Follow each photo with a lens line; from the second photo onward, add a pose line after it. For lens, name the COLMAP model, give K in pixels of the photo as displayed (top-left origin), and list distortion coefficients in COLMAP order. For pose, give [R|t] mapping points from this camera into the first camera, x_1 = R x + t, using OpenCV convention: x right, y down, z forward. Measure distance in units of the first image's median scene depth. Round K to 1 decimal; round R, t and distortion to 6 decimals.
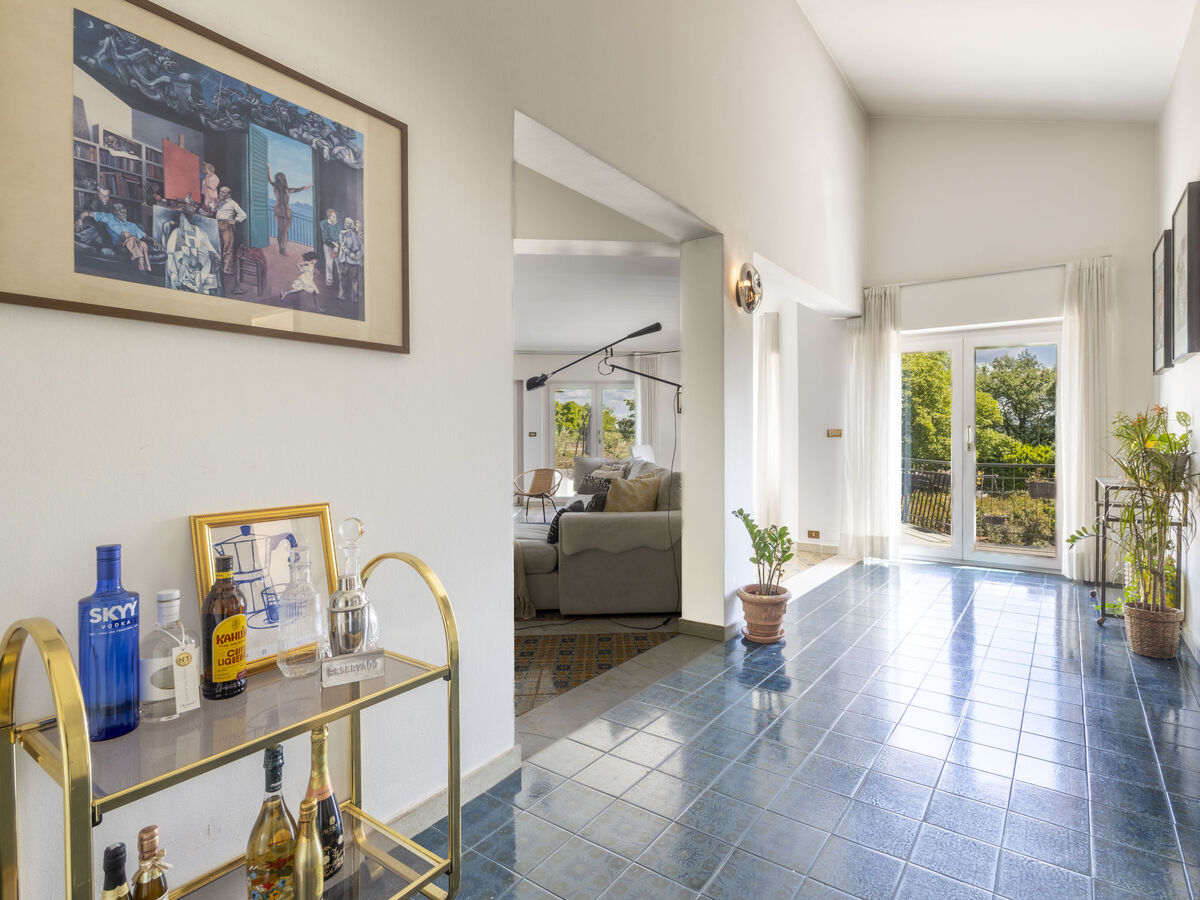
lens RADIAL K [[644.2, 0, 628.5], [0, 644.2, 433.3], [0, 0, 1]] dist [0.002306, 0.000469]
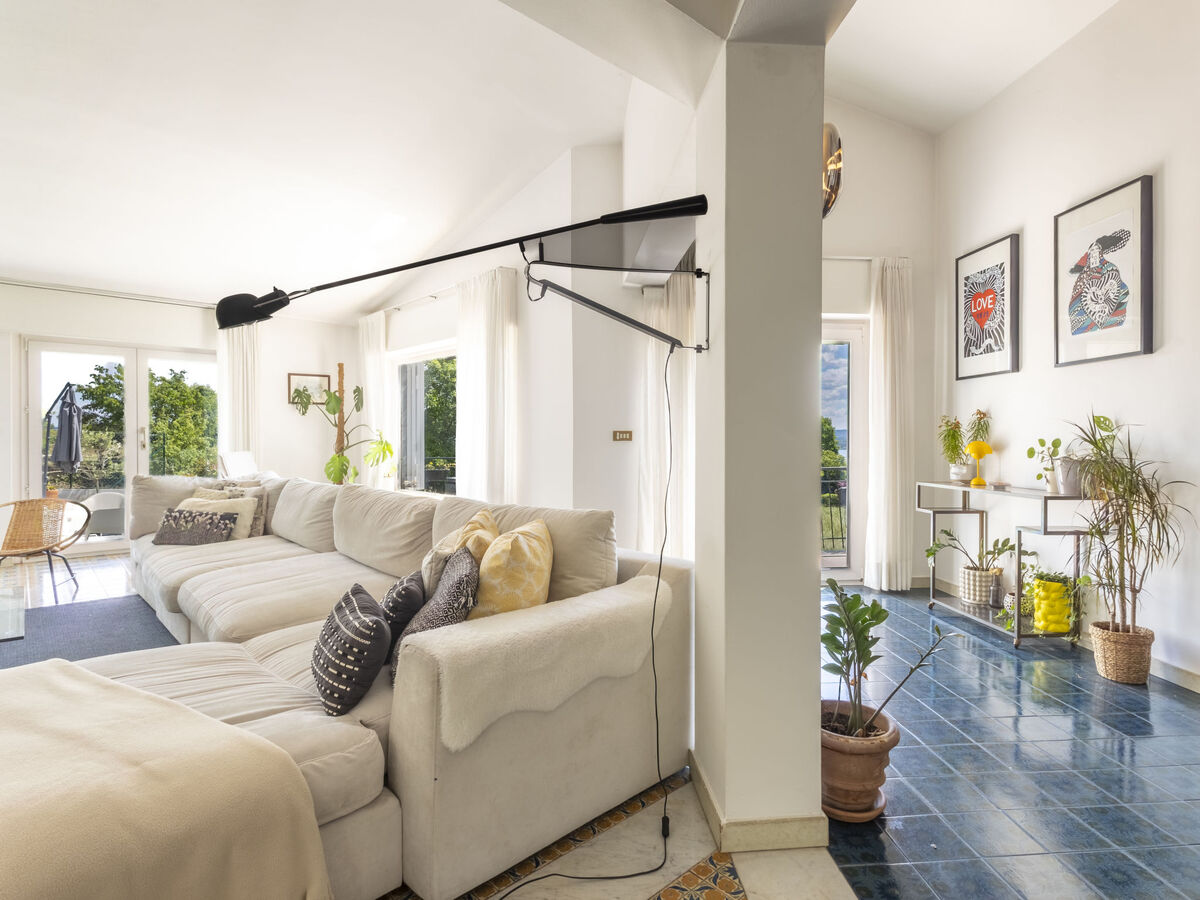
lens RADIAL K [[644.2, 0, 628.5], [0, 644.2, 433.3], [0, 0, 1]] dist [0.002306, 0.000469]
pose [[0.753159, 0.004388, 0.657824, -0.231607], [-0.003549, 0.999990, -0.002608, -0.001030], [-0.657829, -0.000370, 0.753167, 0.541736]]
